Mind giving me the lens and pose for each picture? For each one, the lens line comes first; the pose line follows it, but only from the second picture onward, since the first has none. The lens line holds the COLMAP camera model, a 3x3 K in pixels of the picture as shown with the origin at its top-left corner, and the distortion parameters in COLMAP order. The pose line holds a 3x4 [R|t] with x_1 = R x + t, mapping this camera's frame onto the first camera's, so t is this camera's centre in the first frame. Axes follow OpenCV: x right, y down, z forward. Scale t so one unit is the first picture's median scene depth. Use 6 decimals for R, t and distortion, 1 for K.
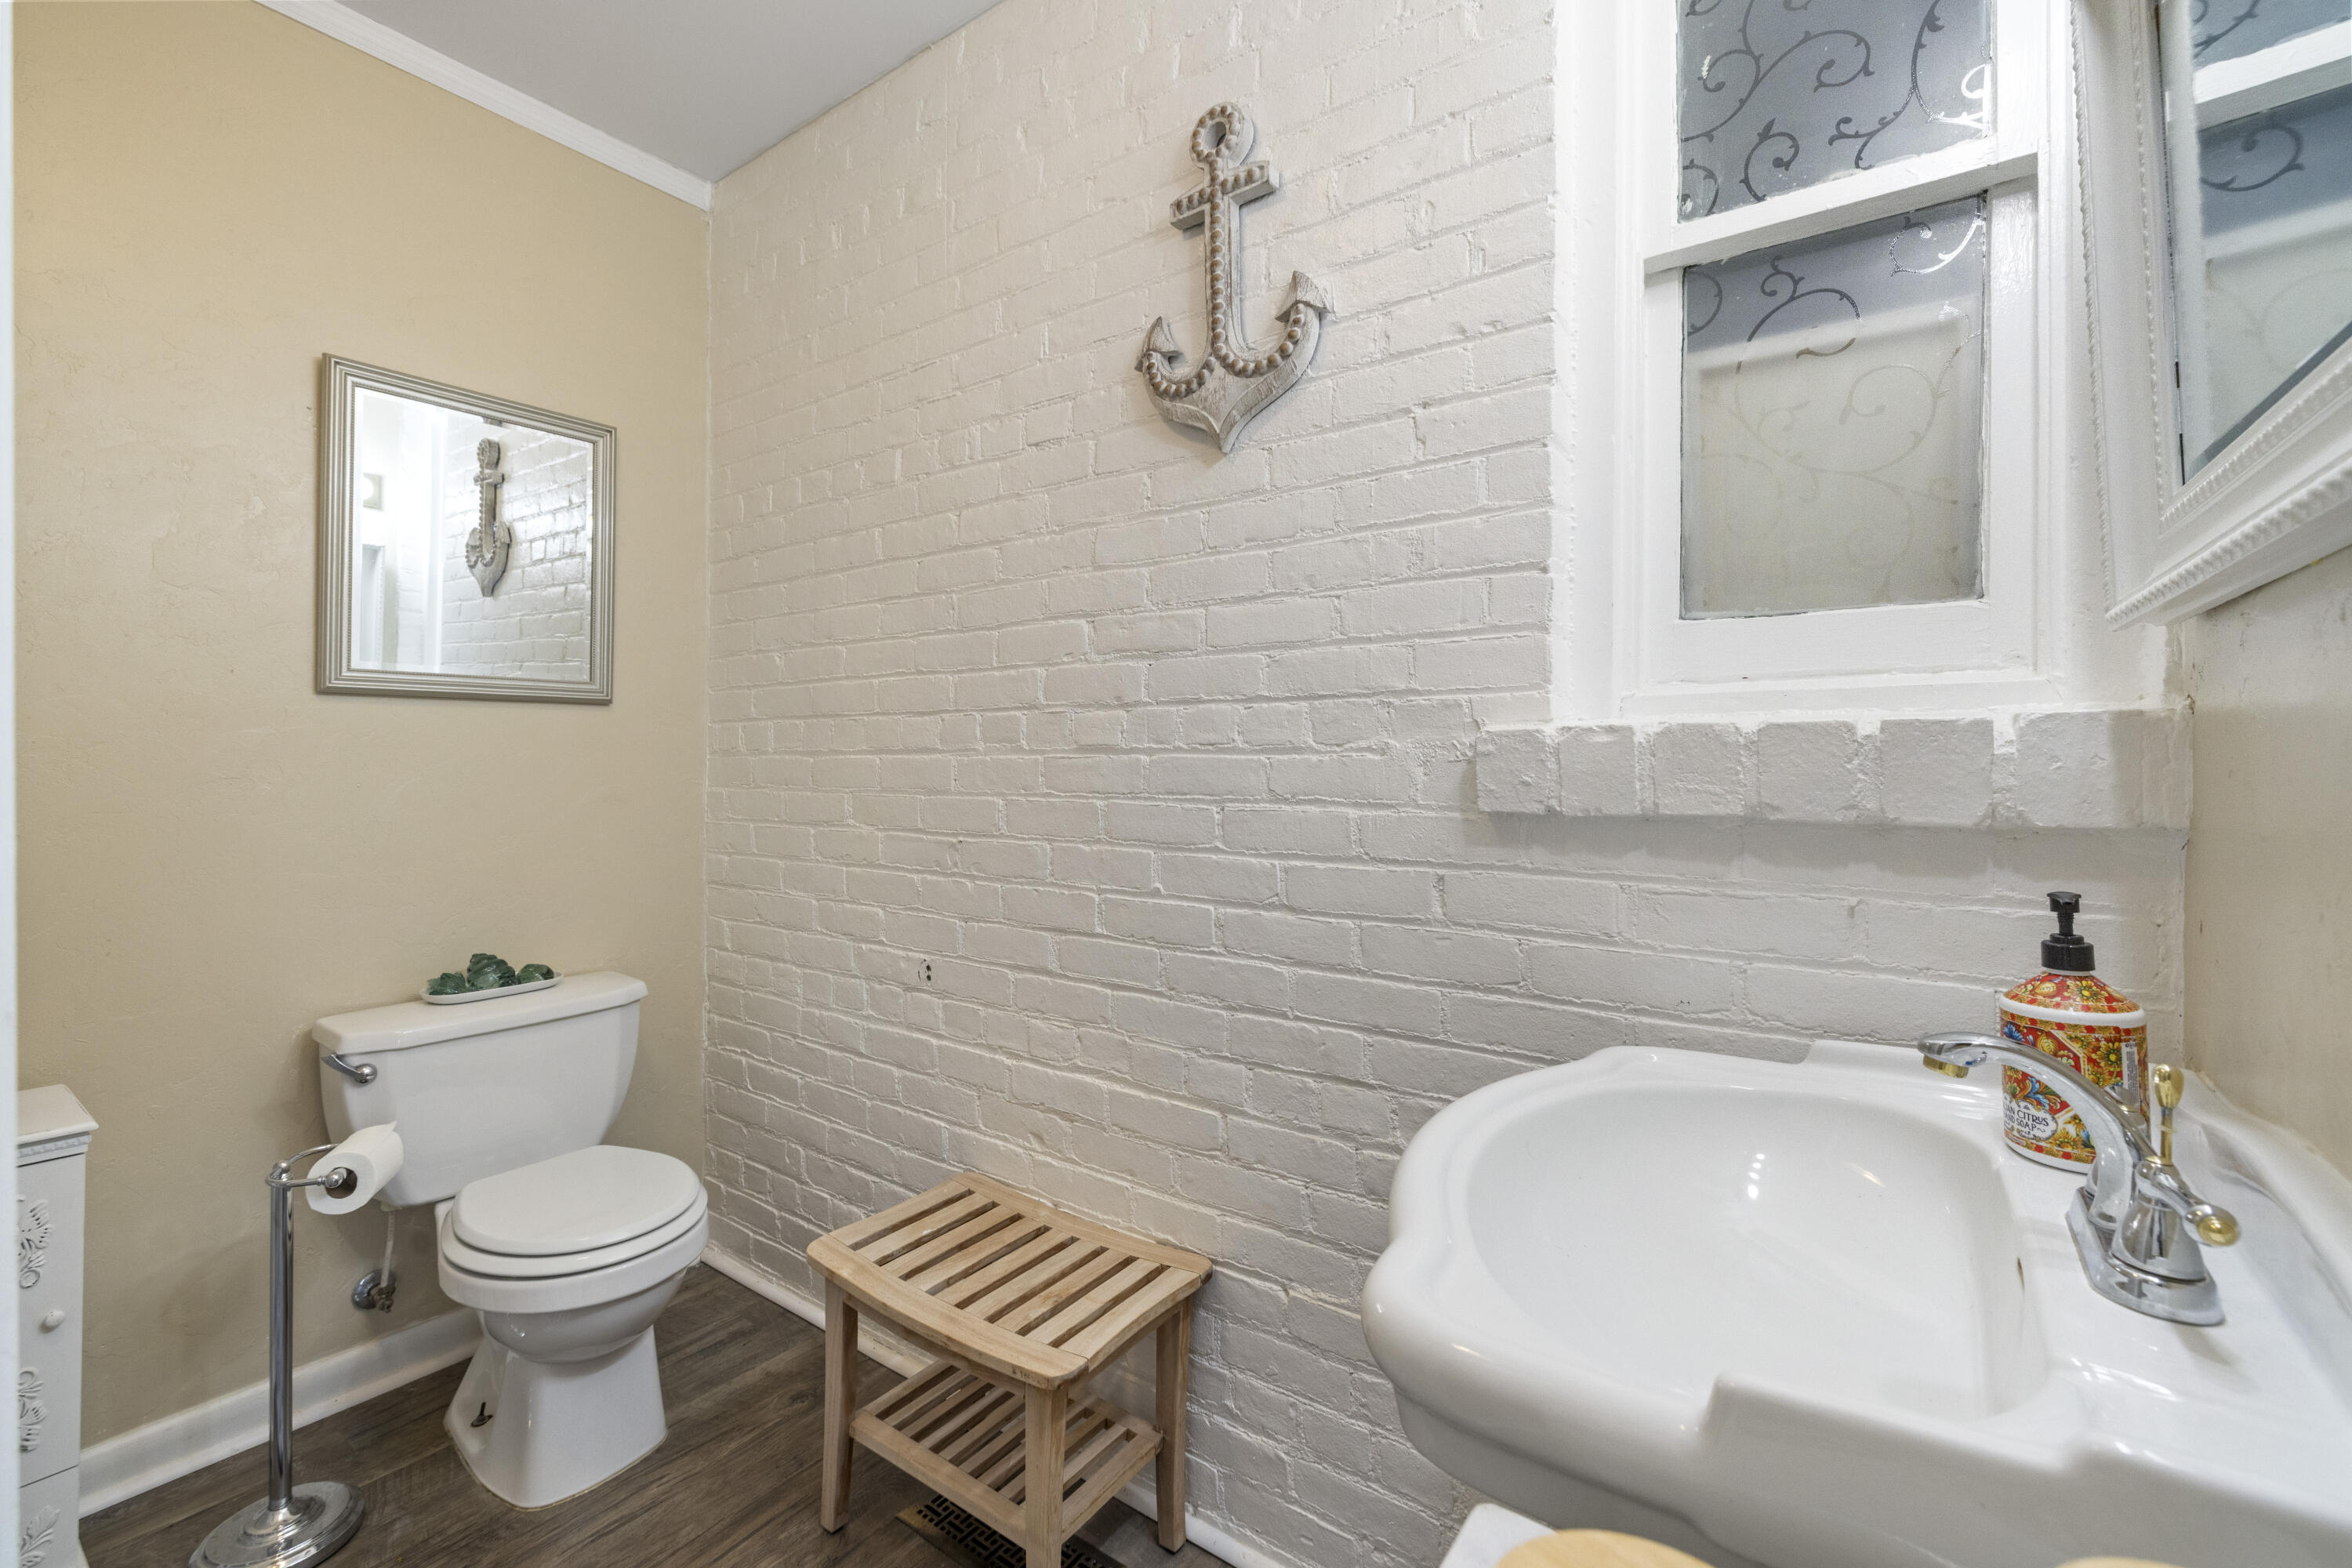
lens RADIAL K [[1001.1, 0, 1178.5], [0, 1001.1, 765.0], [0, 0, 1]] dist [0.005040, -0.001617]
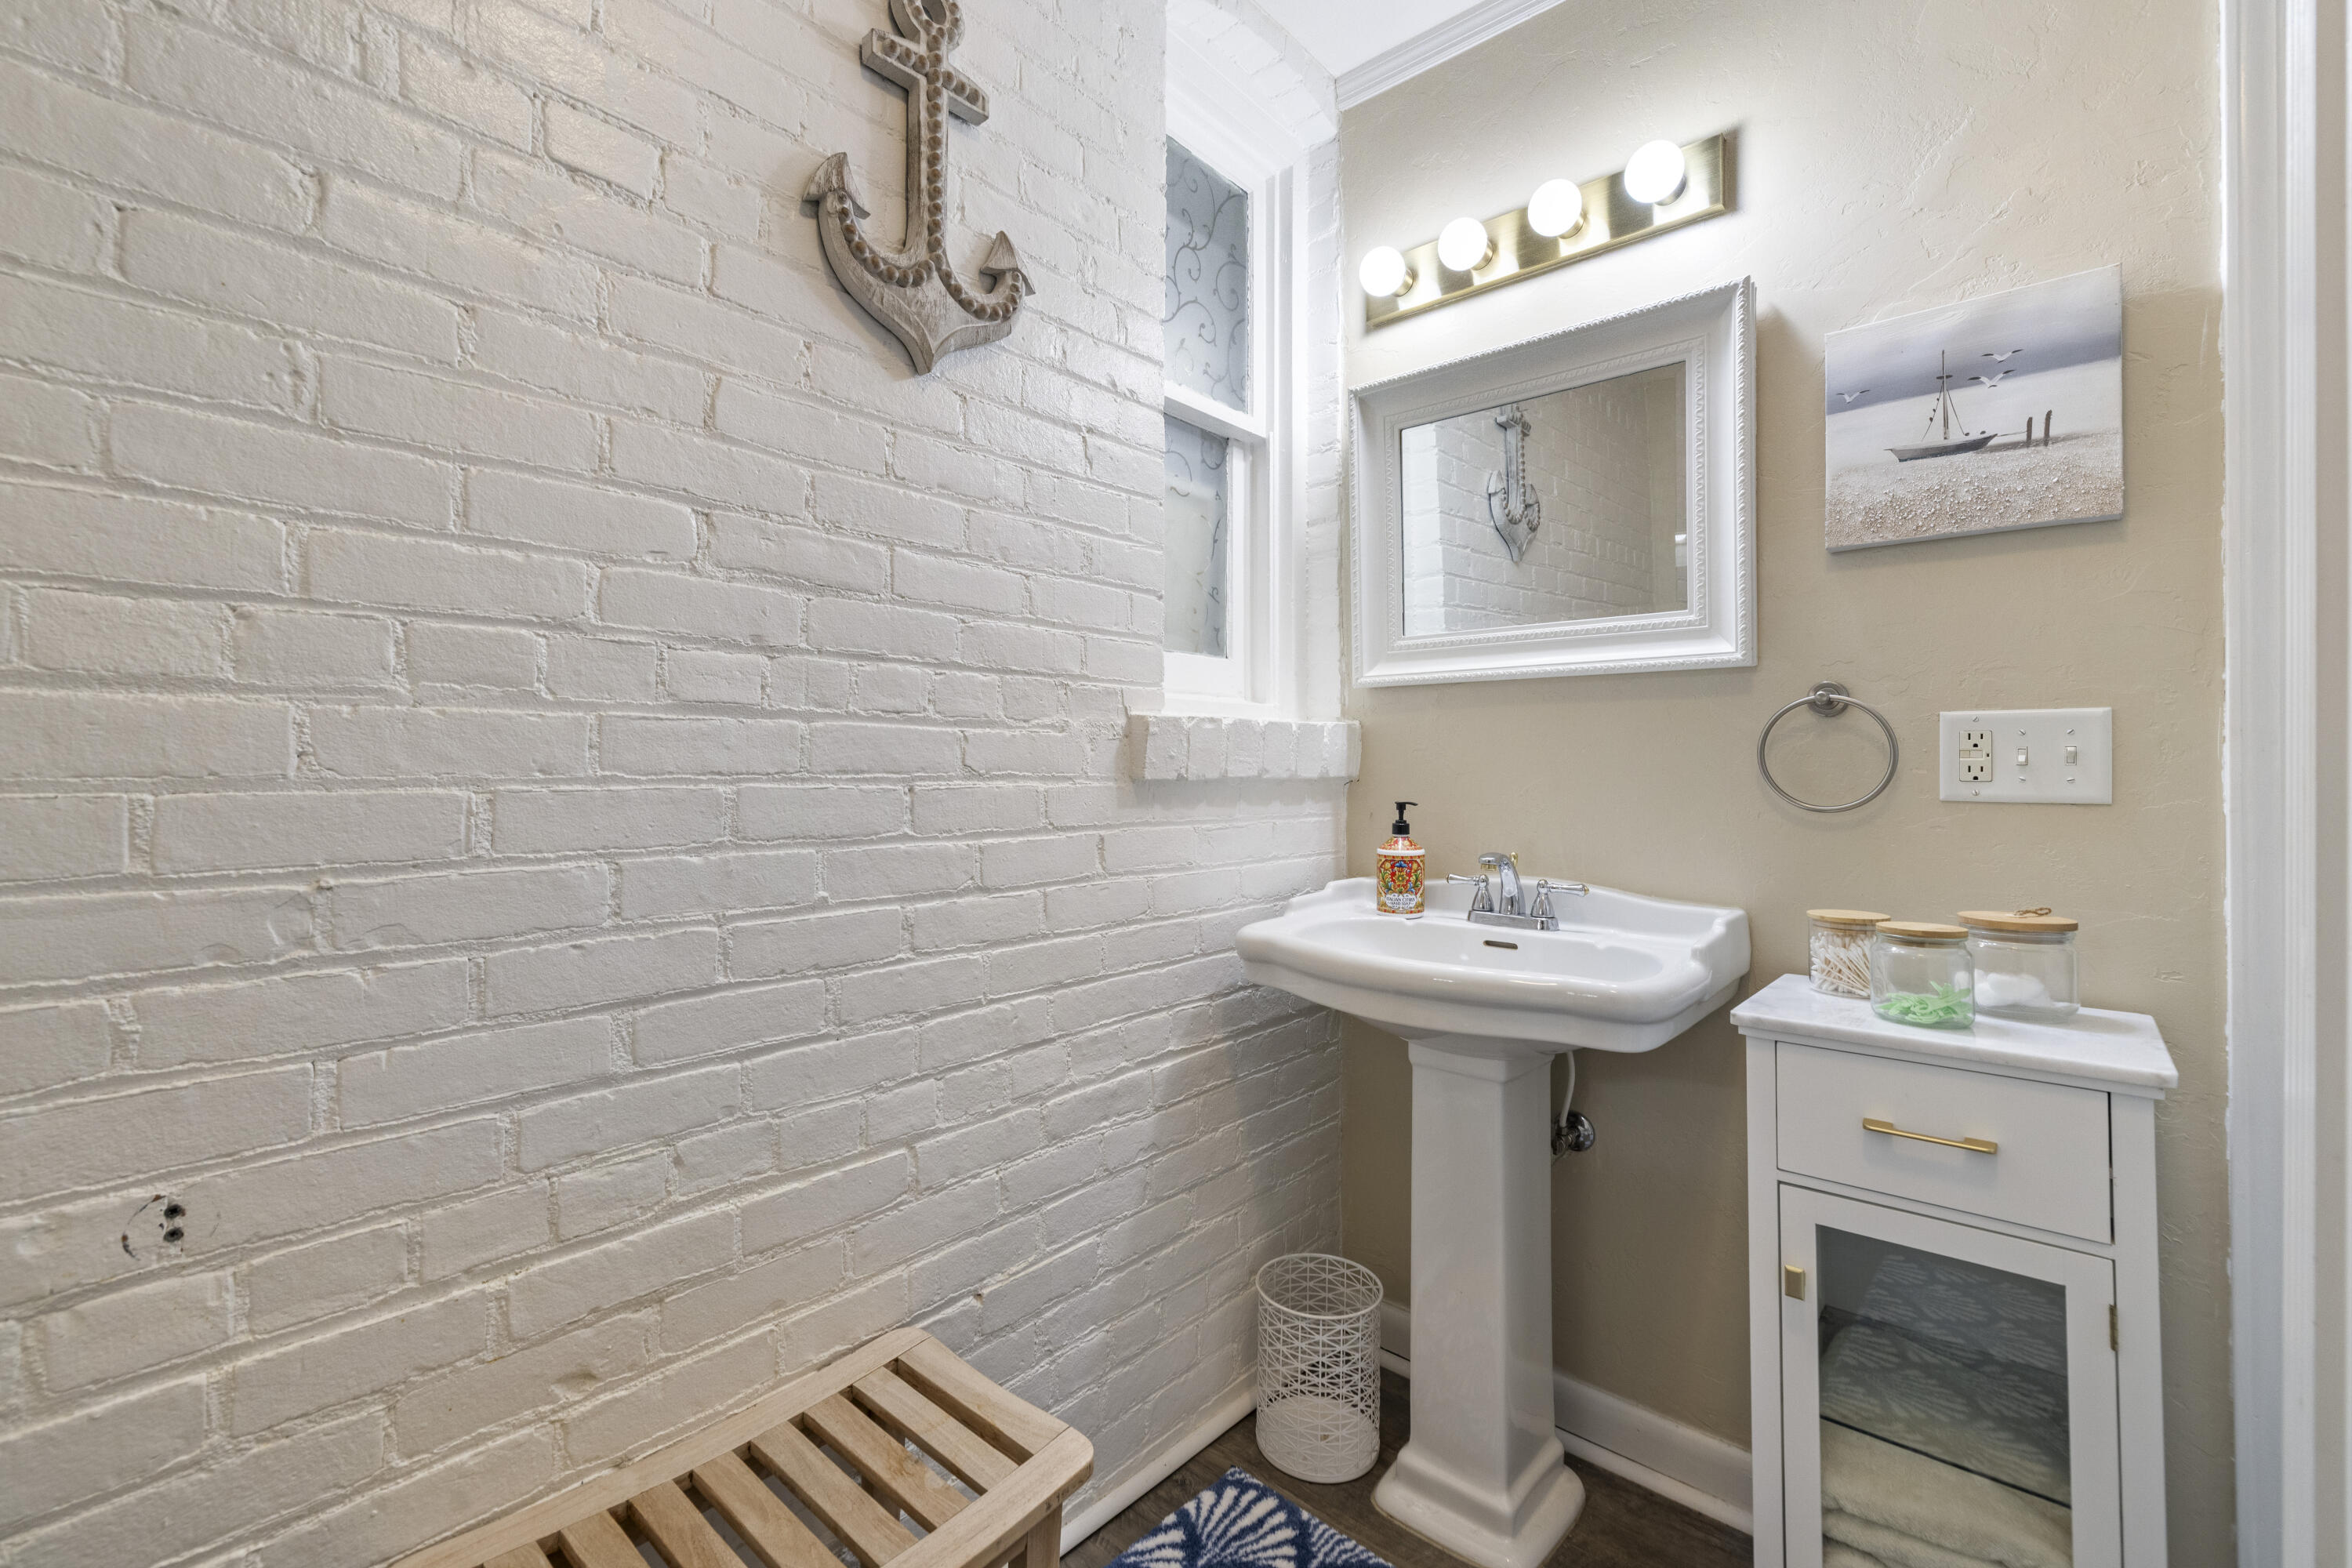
lens RADIAL K [[1001.1, 0, 1178.4], [0, 1001.1, 772.3], [0, 0, 1]] dist [0.005040, -0.001617]
pose [[0.093073, -0.001231, 0.995659, -0.785475], [0.004602, 0.999989, 0.000807, 0.030336], [-0.995649, 0.004507, 0.093078, 0.694233]]
